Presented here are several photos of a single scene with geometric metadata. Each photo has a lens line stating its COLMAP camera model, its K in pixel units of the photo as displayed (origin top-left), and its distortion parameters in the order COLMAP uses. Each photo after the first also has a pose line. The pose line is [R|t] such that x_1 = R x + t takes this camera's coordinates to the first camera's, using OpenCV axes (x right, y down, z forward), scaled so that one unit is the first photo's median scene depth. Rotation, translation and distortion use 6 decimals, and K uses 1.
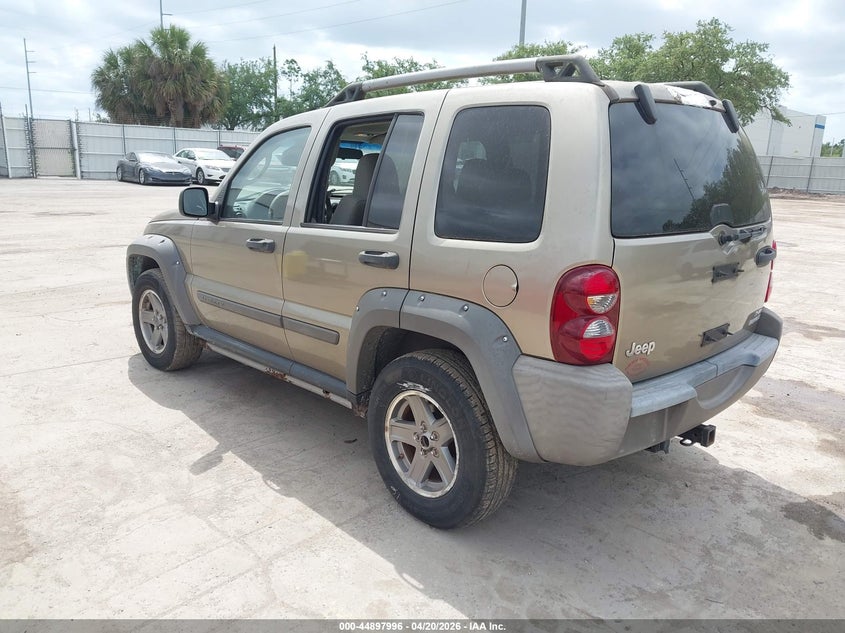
lens RADIAL K [[670.0, 0, 422.5], [0, 670.0, 316.5], [0, 0, 1]] dist [-0.004325, -0.007479]
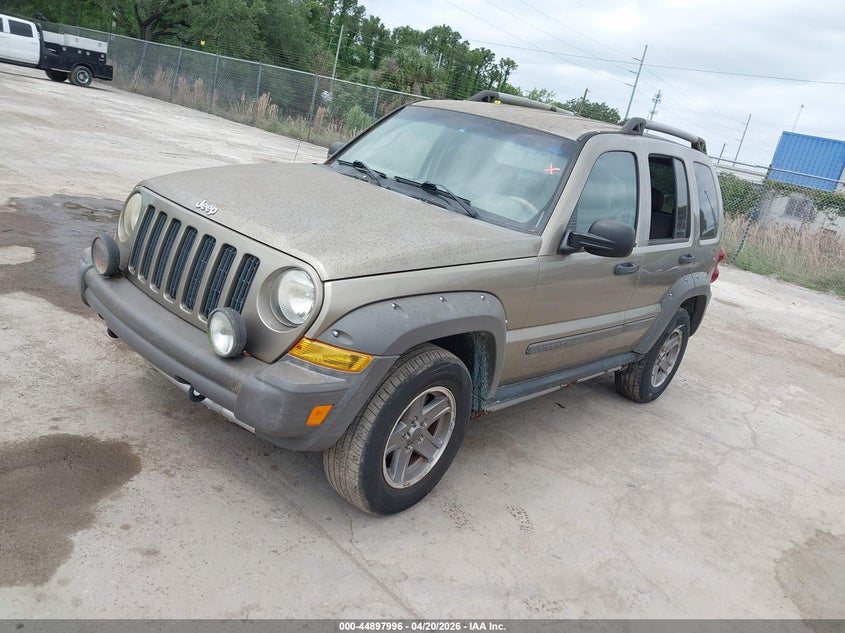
lens RADIAL K [[661.9, 0, 410.6], [0, 661.9, 315.9], [0, 0, 1]] dist [-0.003000, -0.006733]
pose [[-0.067153, -0.319741, 0.945122, -1.718596], [0.007000, 0.947086, 0.320903, -0.520260], [-0.997718, 0.028165, -0.061362, 1.966477]]
